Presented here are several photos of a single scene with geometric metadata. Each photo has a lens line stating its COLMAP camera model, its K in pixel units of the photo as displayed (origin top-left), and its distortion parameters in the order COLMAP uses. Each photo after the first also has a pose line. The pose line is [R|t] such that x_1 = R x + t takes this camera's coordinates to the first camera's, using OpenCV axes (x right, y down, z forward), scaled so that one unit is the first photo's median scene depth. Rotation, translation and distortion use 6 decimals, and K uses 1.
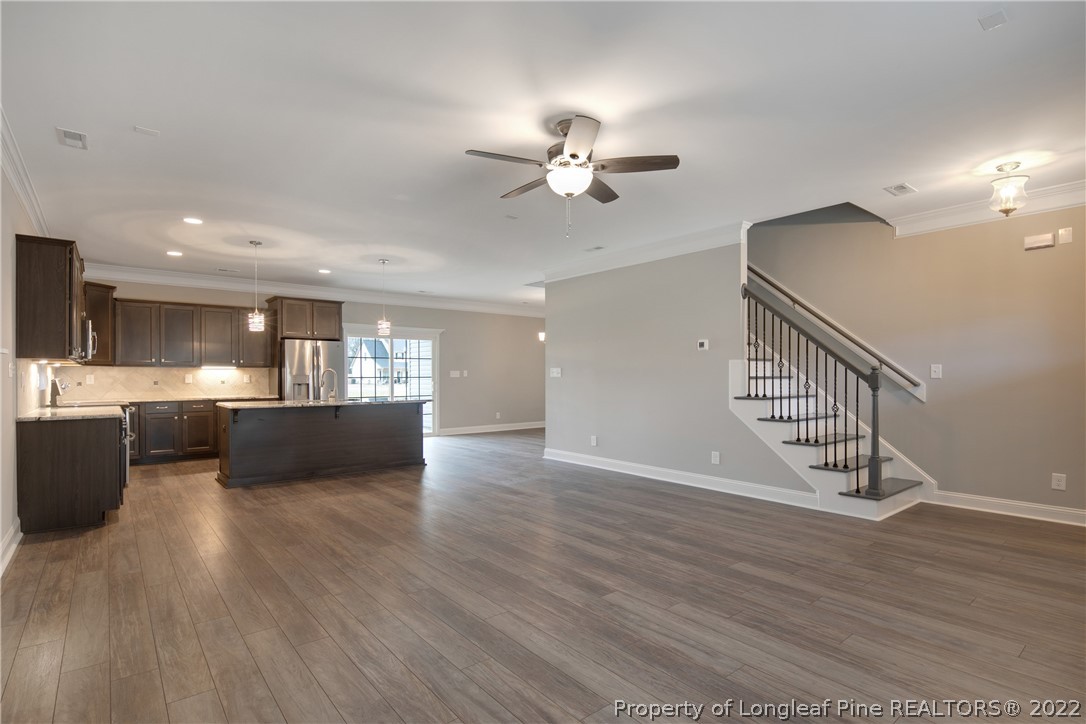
lens RADIAL K [[534.0, 0, 538.9], [0, 534.0, 377.7], [0, 0, 1]] dist [-0.000843, -0.000175]
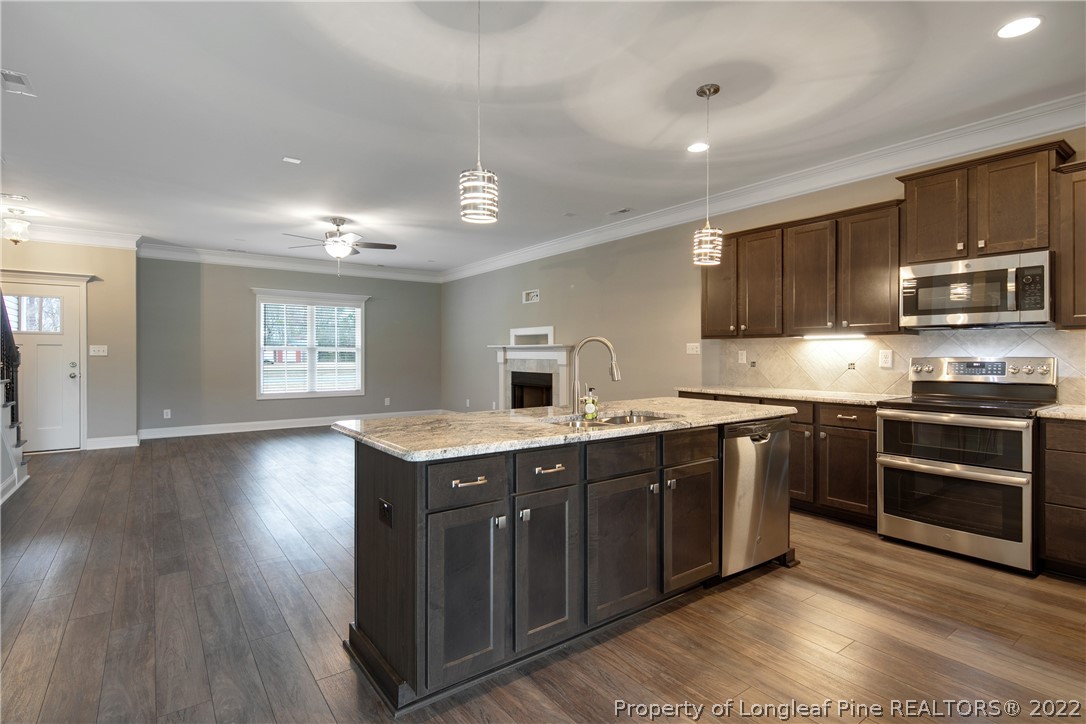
lens RADIAL K [[528.4, 0, 536.9], [0, 528.4, 355.2], [0, 0, 1]] dist [-0.002354, -0.000441]
pose [[-0.998578, 0.002645, 0.053243, -0.461269], [0.003074, 0.999963, 0.007974, -0.007248], [-0.053220, 0.008126, -0.998550, 1.770973]]
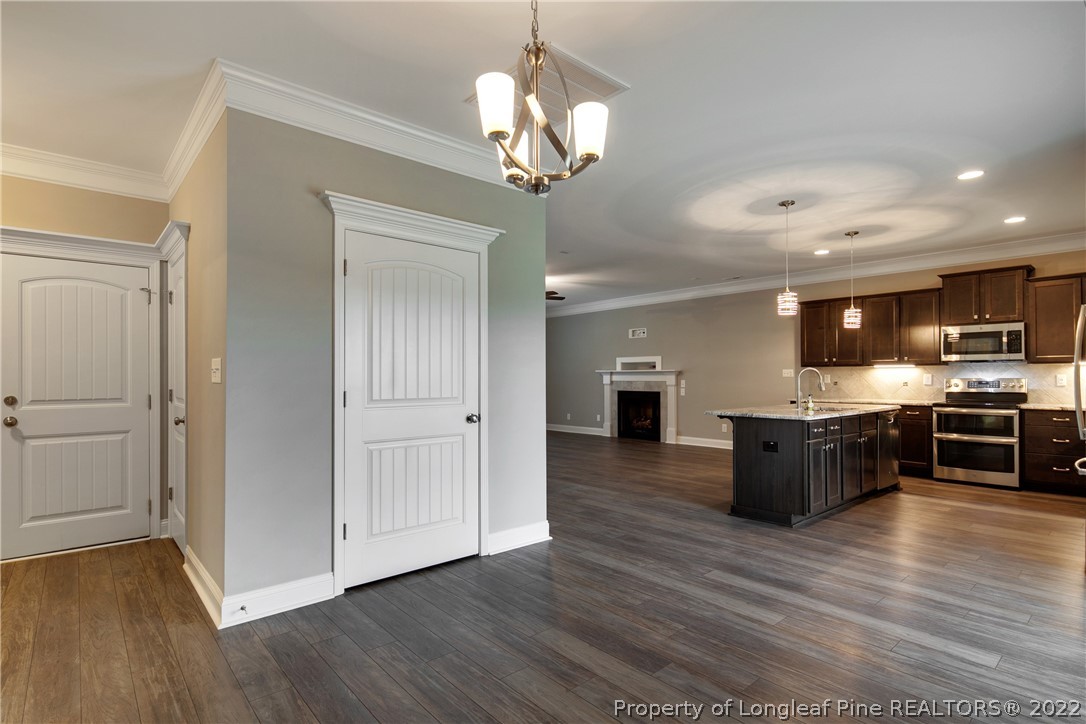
lens RADIAL K [[536.8, 0, 545.1], [0, 536.8, 373.2], [0, 0, 1]] dist [0.000324, -0.000049]
pose [[-0.999241, 0.004440, -0.038691, 0.049276], [0.004512, 0.999988, -0.001785, -0.011525], [0.038682, -0.001958, -0.999250, 2.243286]]
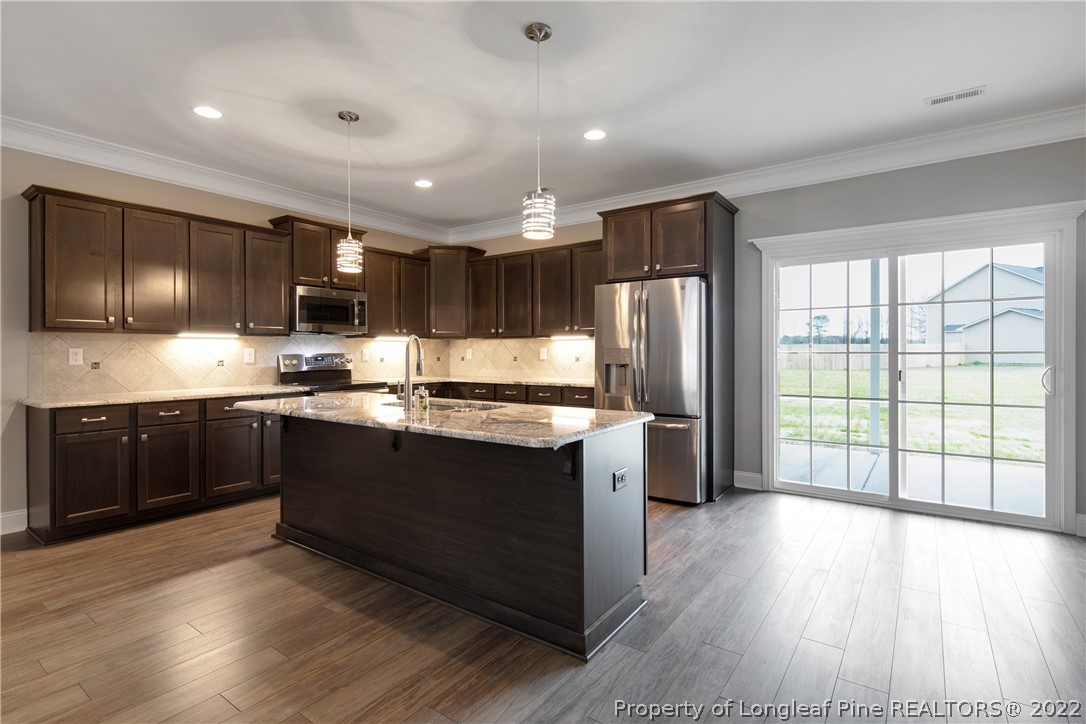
lens RADIAL K [[528.4, 0, 536.9], [0, 528.4, 355.2], [0, 0, 1]] dist [-0.002354, -0.000441]
pose [[0.253158, 0.008898, -0.967384, 0.076157], [0.000145, 0.999957, 0.009235, -0.004002], [0.967425, -0.002479, 0.253146, 1.232050]]
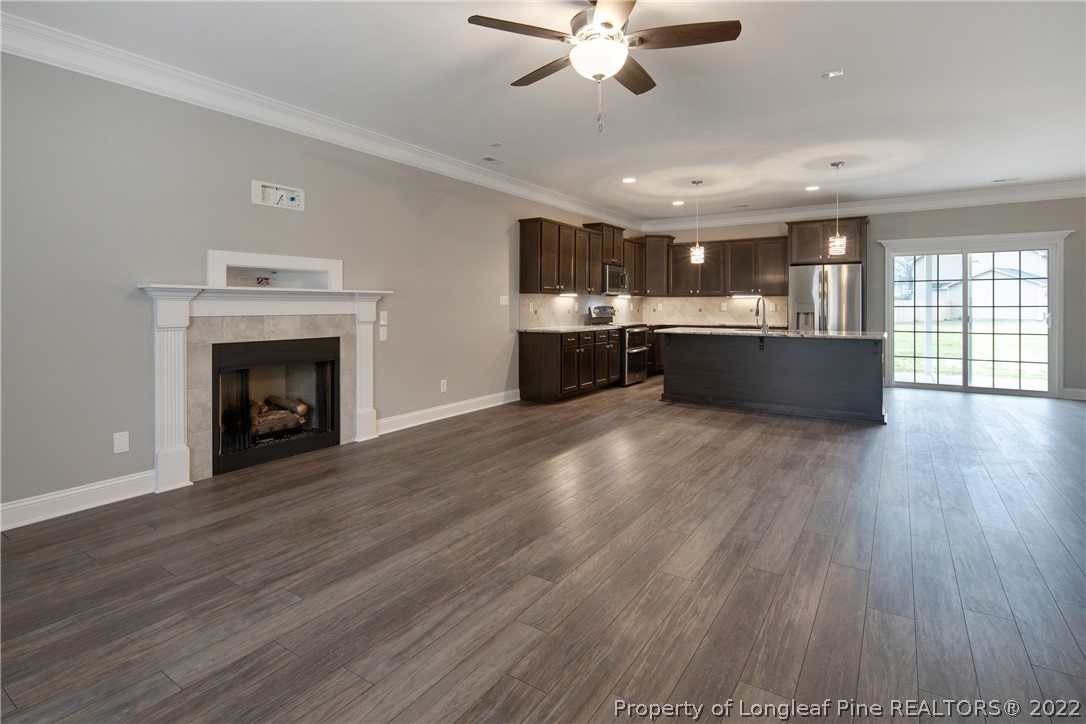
lens RADIAL K [[539.6, 0, 530.1], [0, 539.6, 306.9], [0, 0, 1]] dist [-0.001049, -0.001159]
pose [[0.285539, 0.006012, -0.958348, 0.501887], [-0.004173, 0.999979, 0.005030, -0.002601], [0.958358, 0.002563, 0.285558, 0.421327]]
